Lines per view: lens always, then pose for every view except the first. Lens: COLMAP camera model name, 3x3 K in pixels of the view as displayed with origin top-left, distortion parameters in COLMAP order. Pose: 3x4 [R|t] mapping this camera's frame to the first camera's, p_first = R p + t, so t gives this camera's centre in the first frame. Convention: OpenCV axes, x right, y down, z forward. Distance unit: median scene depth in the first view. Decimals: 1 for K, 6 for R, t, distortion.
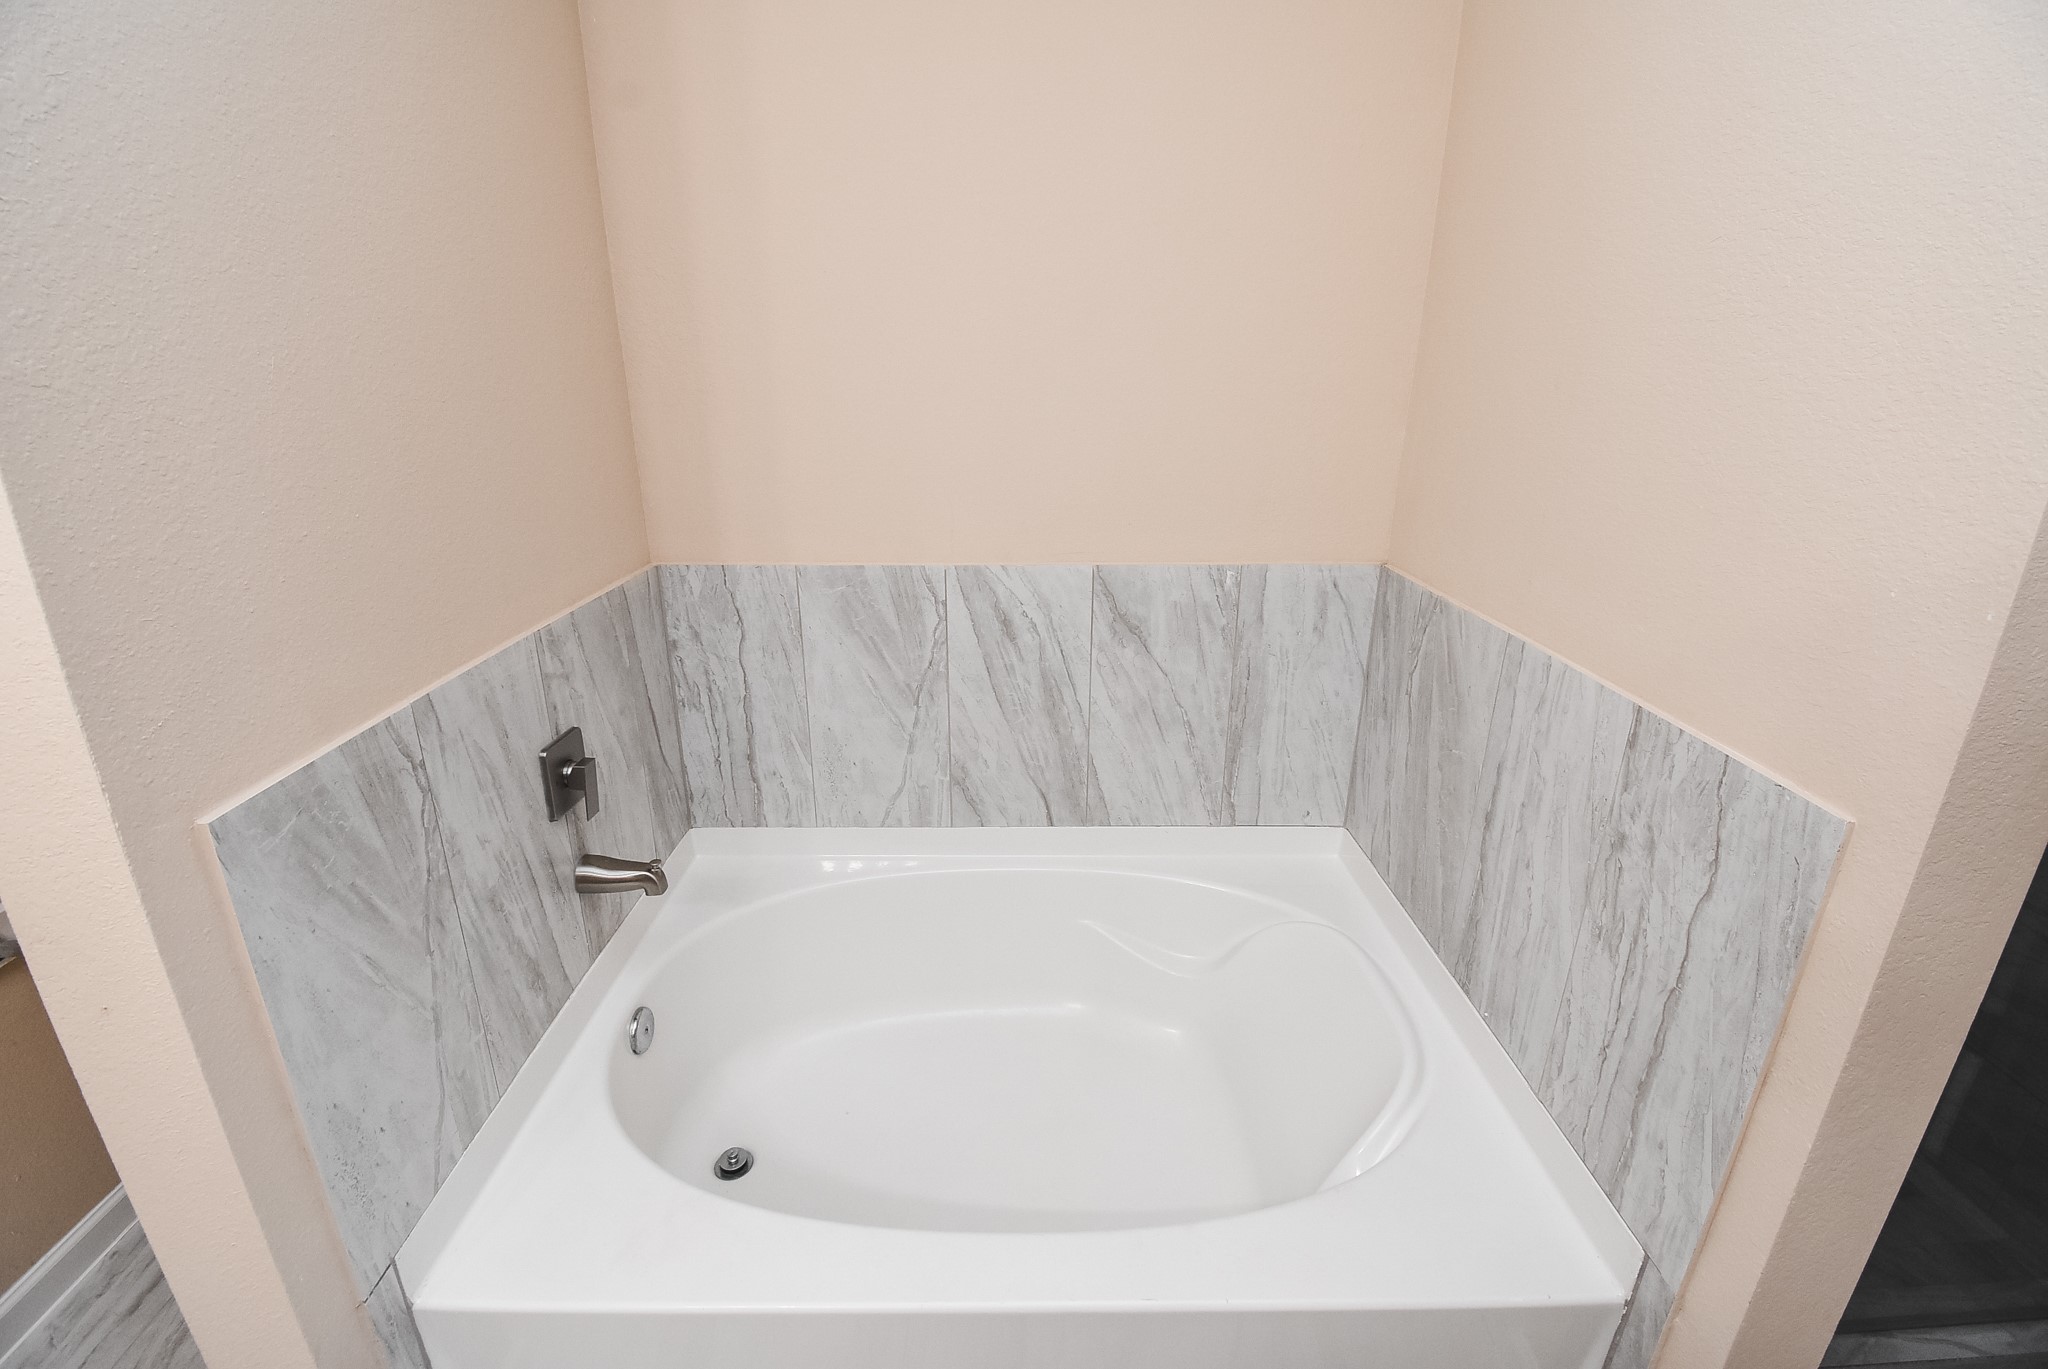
lens RADIAL K [[907.5, 0, 1020.2], [0, 907.5, 668.8], [0, 0, 1]] dist [0.012247, -0.020467]
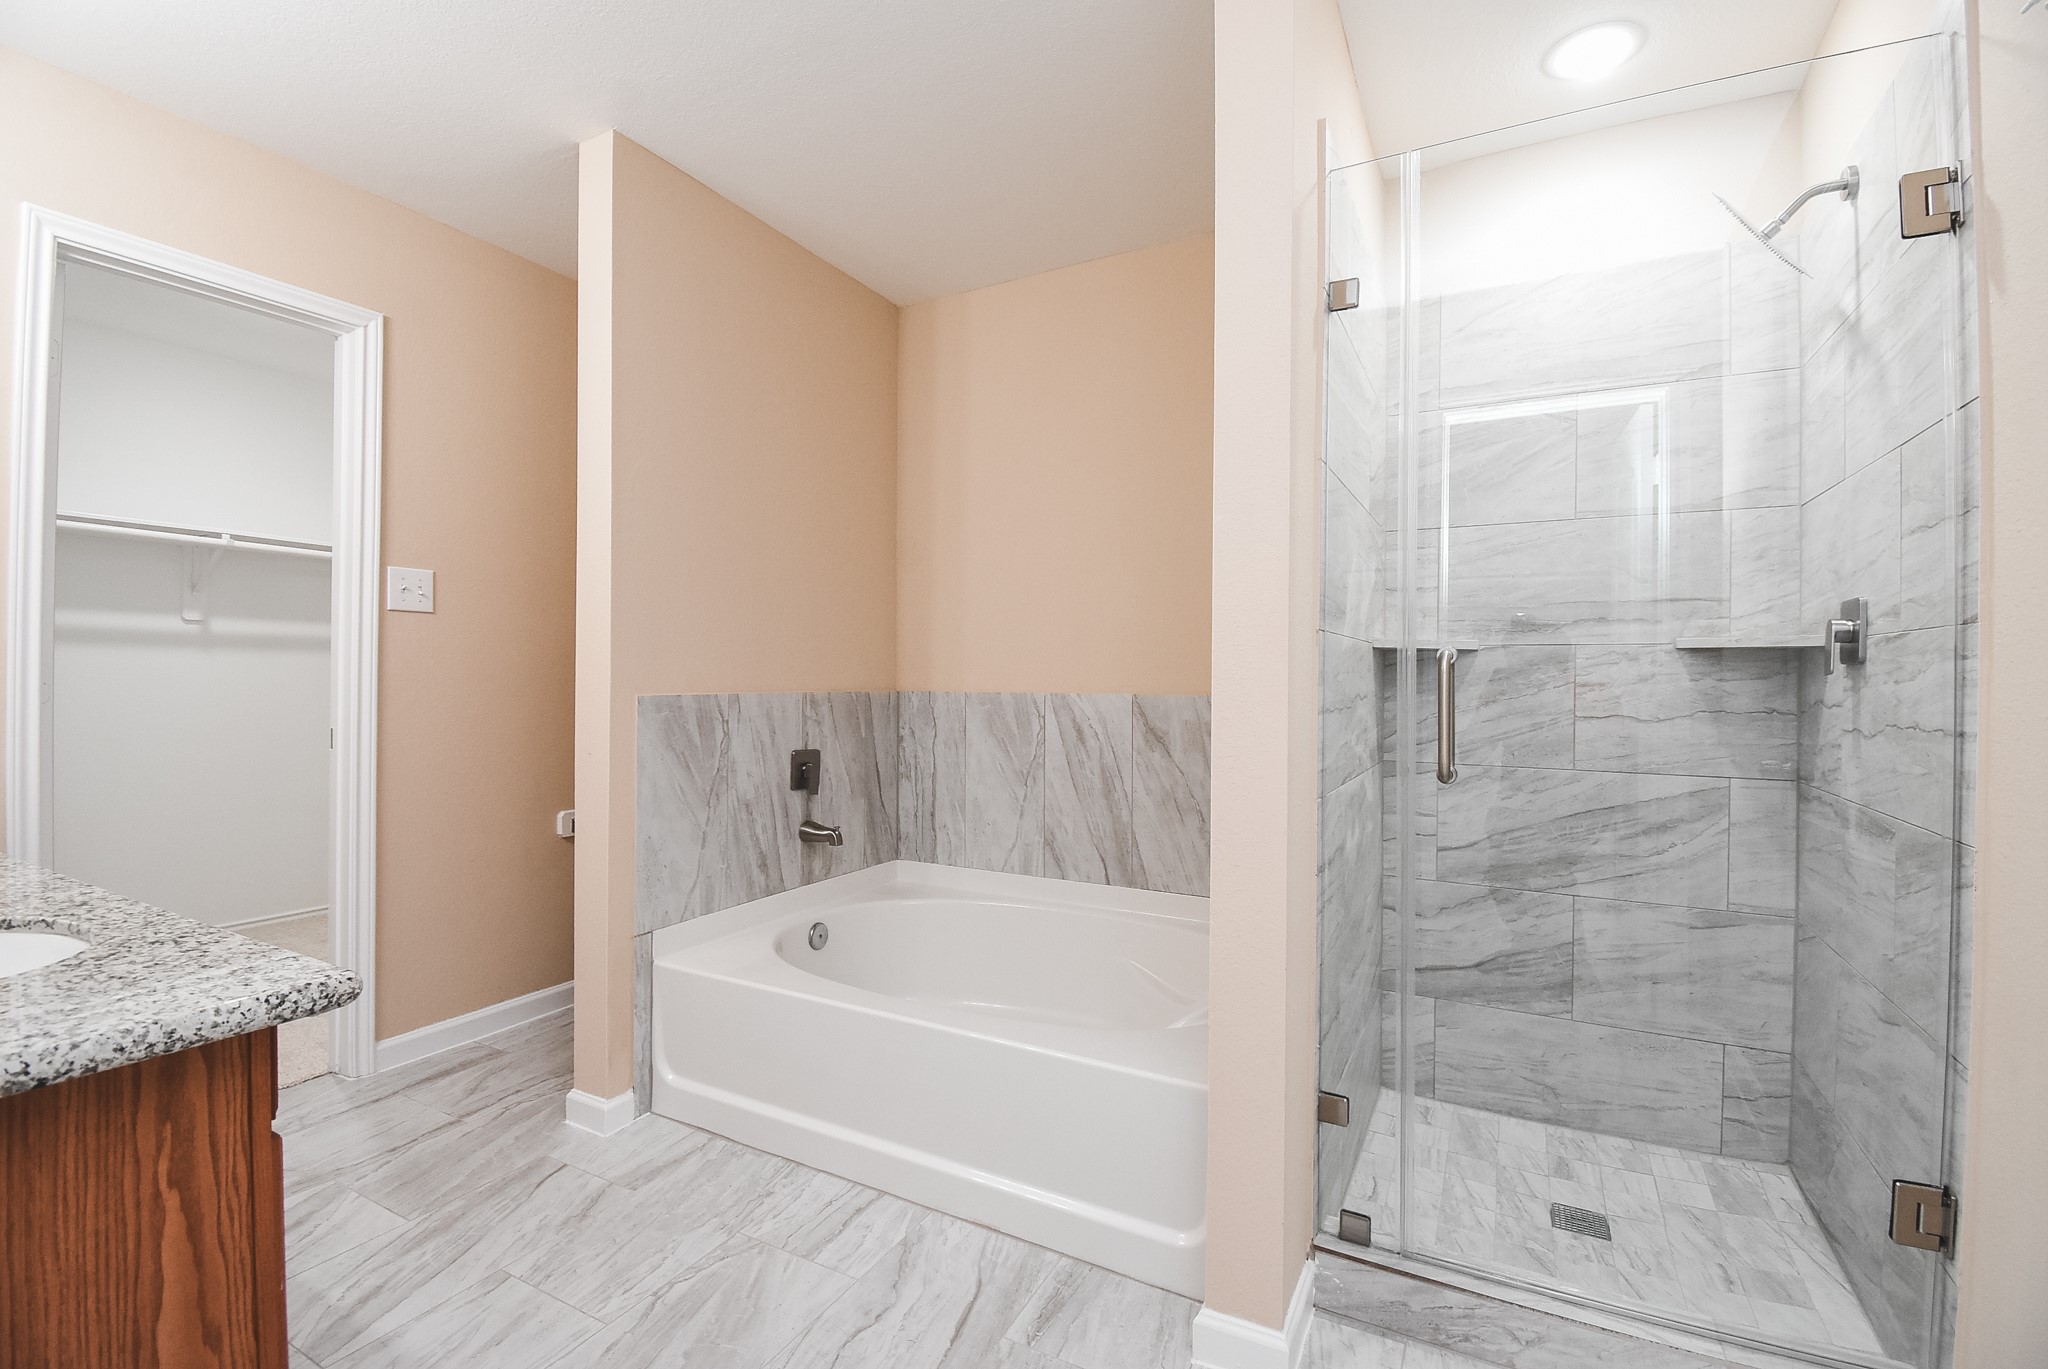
lens RADIAL K [[907.5, 0, 1020.0], [0, 907.5, 676.3], [0, 0, 1]] dist [0.012247, -0.020467]
pose [[0.872944, 0.000668, -0.487821, 0.650555], [-0.159276, 0.945585, -0.283727, 0.314711], [0.461086, 0.325375, 0.825548, -0.342049]]
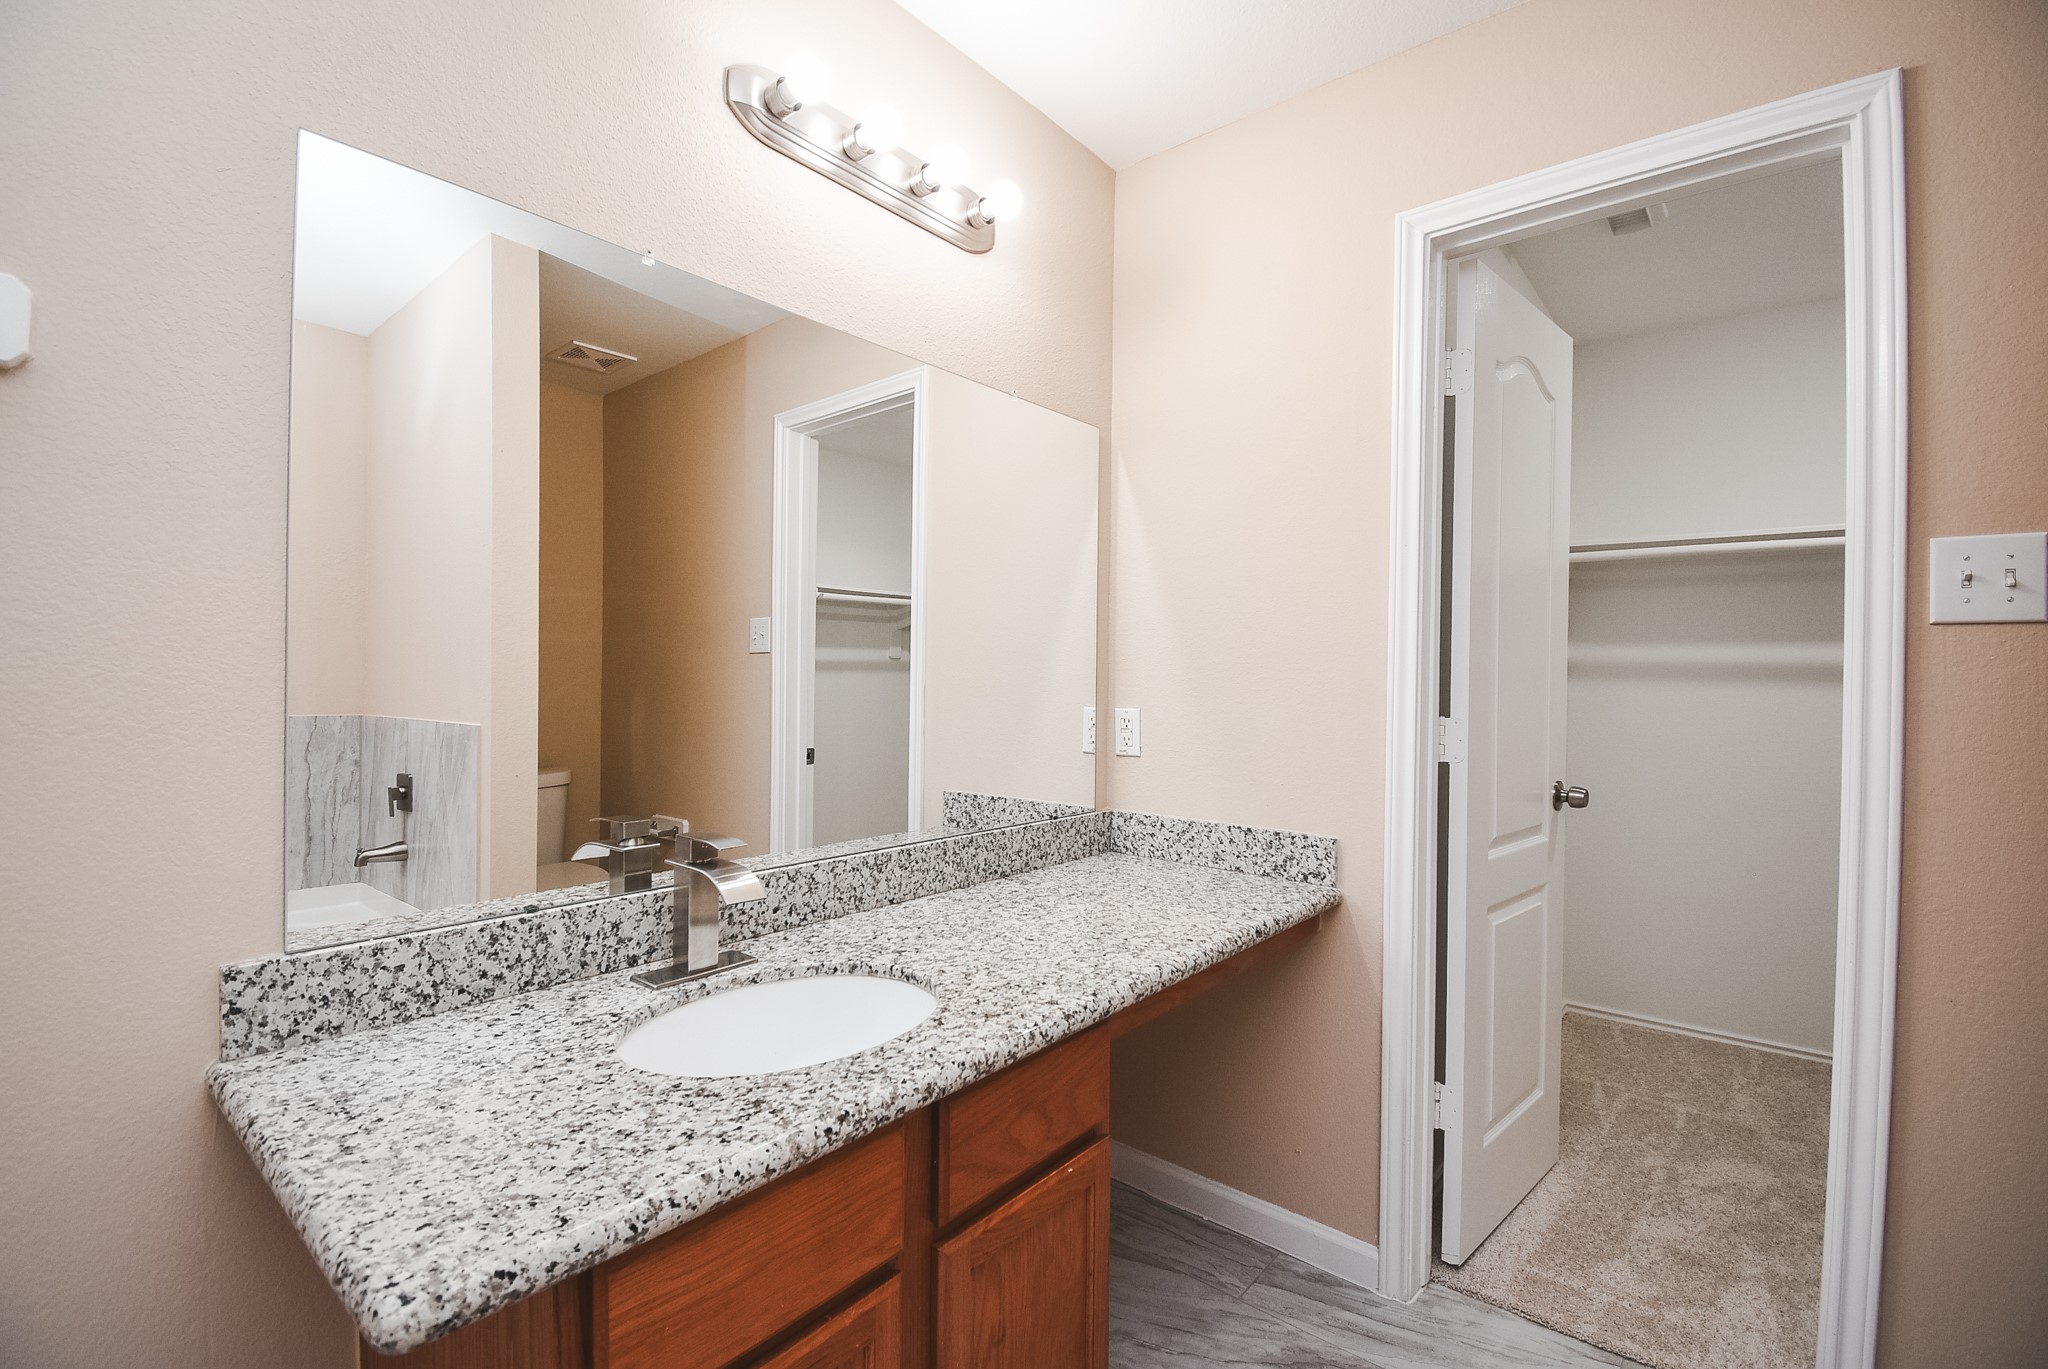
lens RADIAL K [[907.5, 0, 998.4], [0, 907.5, 679.3], [0, 0, 1]] dist [0.012247, -0.020467]
pose [[-0.650441, -0.014555, -0.759417, 0.141227], [-0.258542, 0.944356, 0.203342, 0.065885], [0.714200, 0.328604, -0.618011, 0.254128]]
